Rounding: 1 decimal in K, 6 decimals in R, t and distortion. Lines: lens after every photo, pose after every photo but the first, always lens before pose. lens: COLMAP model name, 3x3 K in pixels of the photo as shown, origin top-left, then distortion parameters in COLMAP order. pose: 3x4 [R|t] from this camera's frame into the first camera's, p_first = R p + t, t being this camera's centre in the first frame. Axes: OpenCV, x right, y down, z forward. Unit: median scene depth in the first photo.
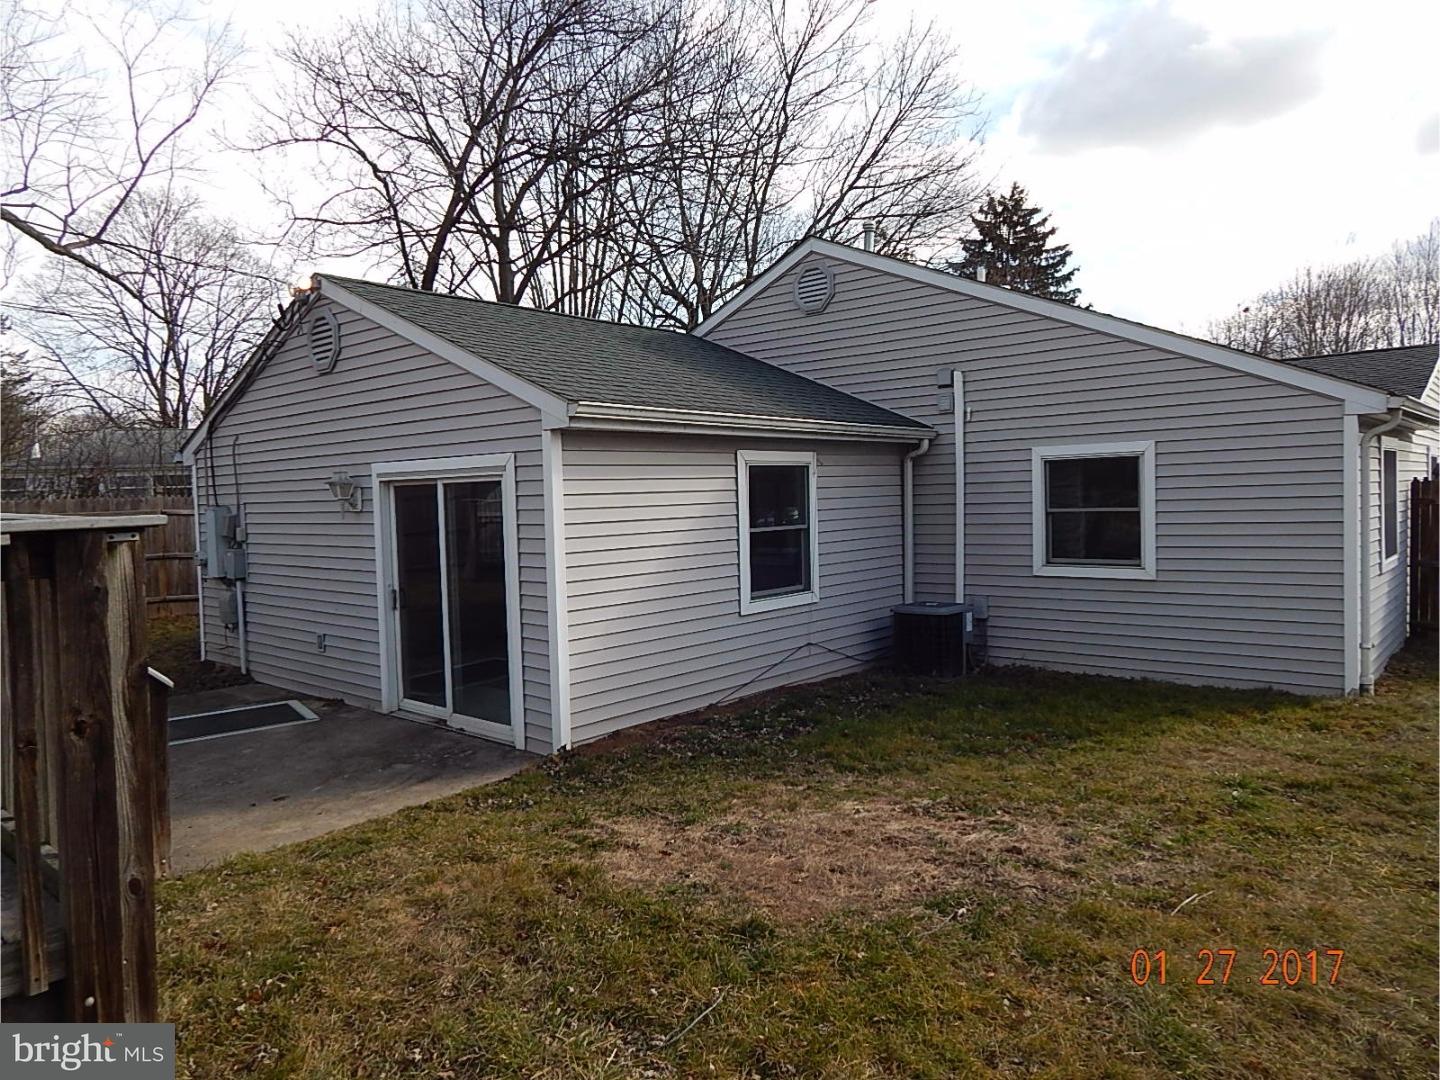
lens RADIAL K [[965.6, 0, 730.6], [0, 965.6, 538.0], [0, 0, 1]] dist [0.016203, -0.004926]
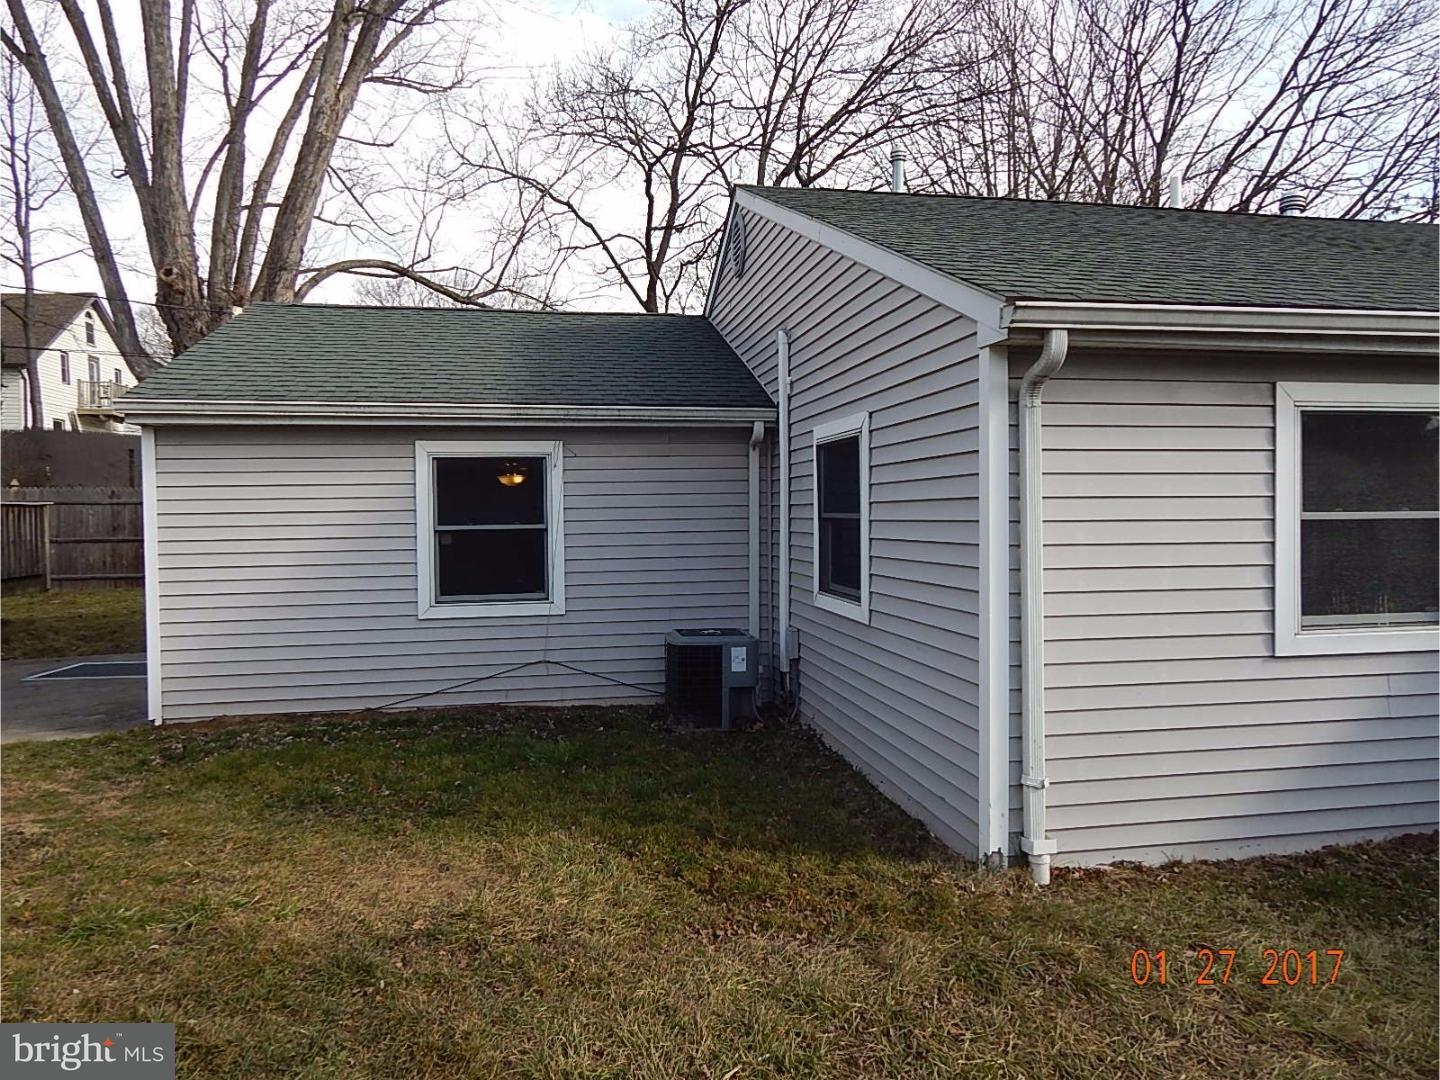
lens RADIAL K [[961.6, 0, 720.0], [0, 961.6, 540.0], [0, 0, 1]] dist [0.001730, -0.002026]
pose [[0.786401, 0.038892, -0.616490, 0.665633], [-0.038764, 0.999156, 0.013585, -0.016184], [0.616498, 0.013215, 0.787245, 0.372419]]
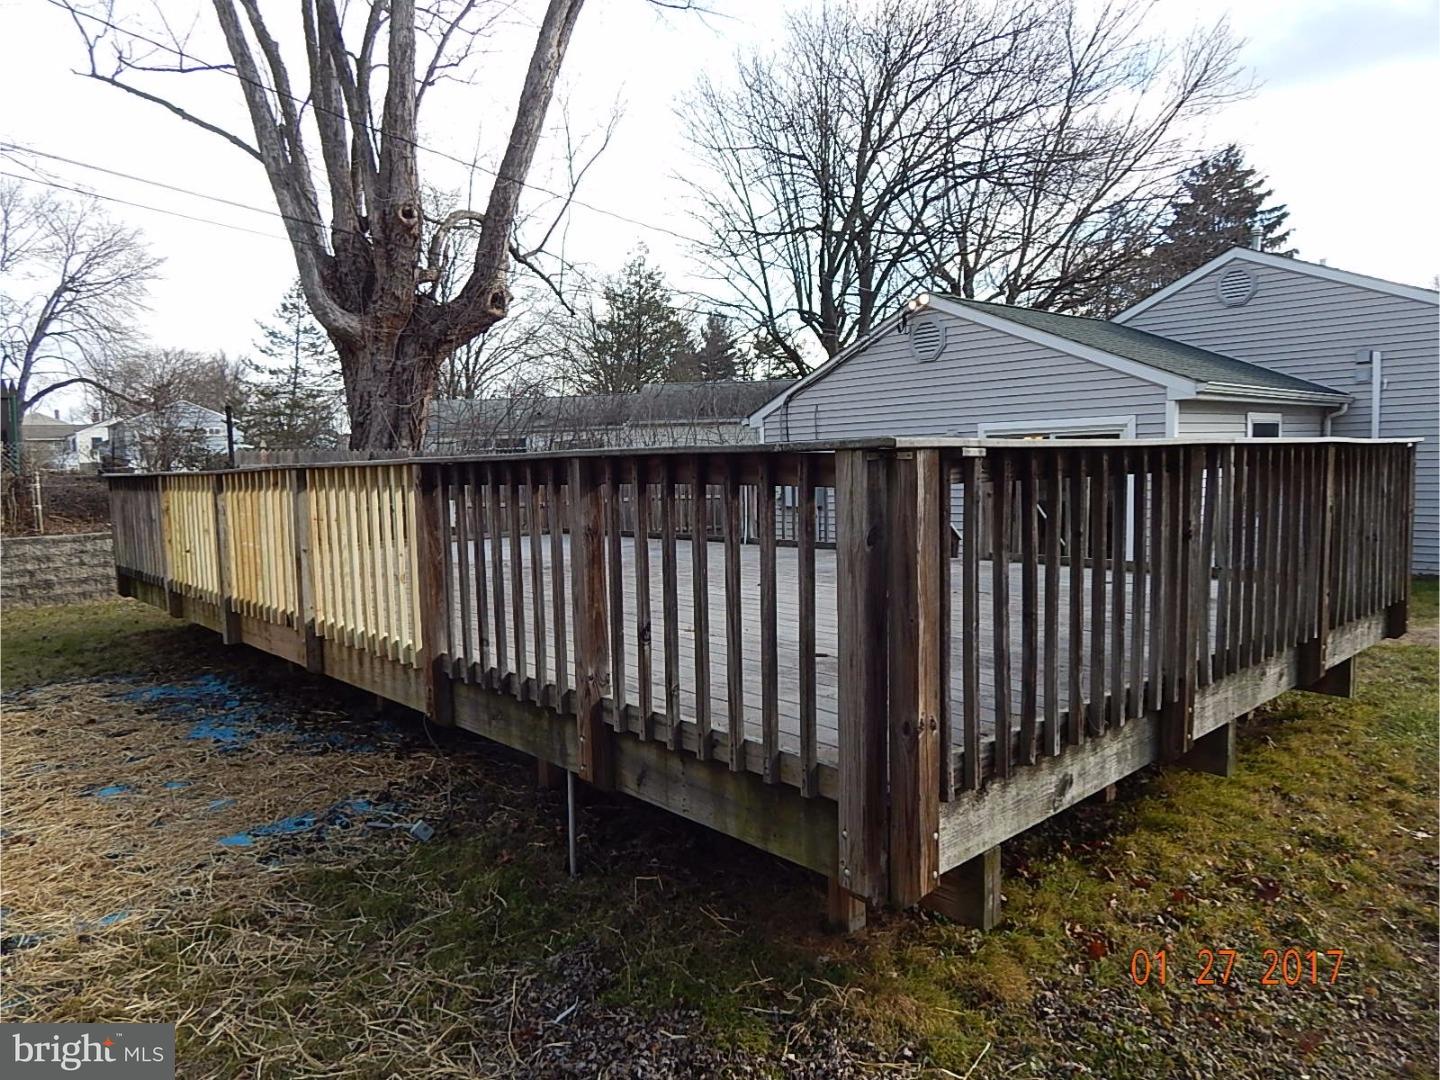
lens RADIAL K [[965.6, 0, 730.6], [0, 965.6, 538.0], [0, 0, 1]] dist [0.016203, -0.004926]
pose [[0.991637, 0.010560, -0.128623, -0.459829], [-0.005865, 0.999304, 0.036833, 0.037191], [0.128923, -0.035770, 0.991009, -0.427136]]
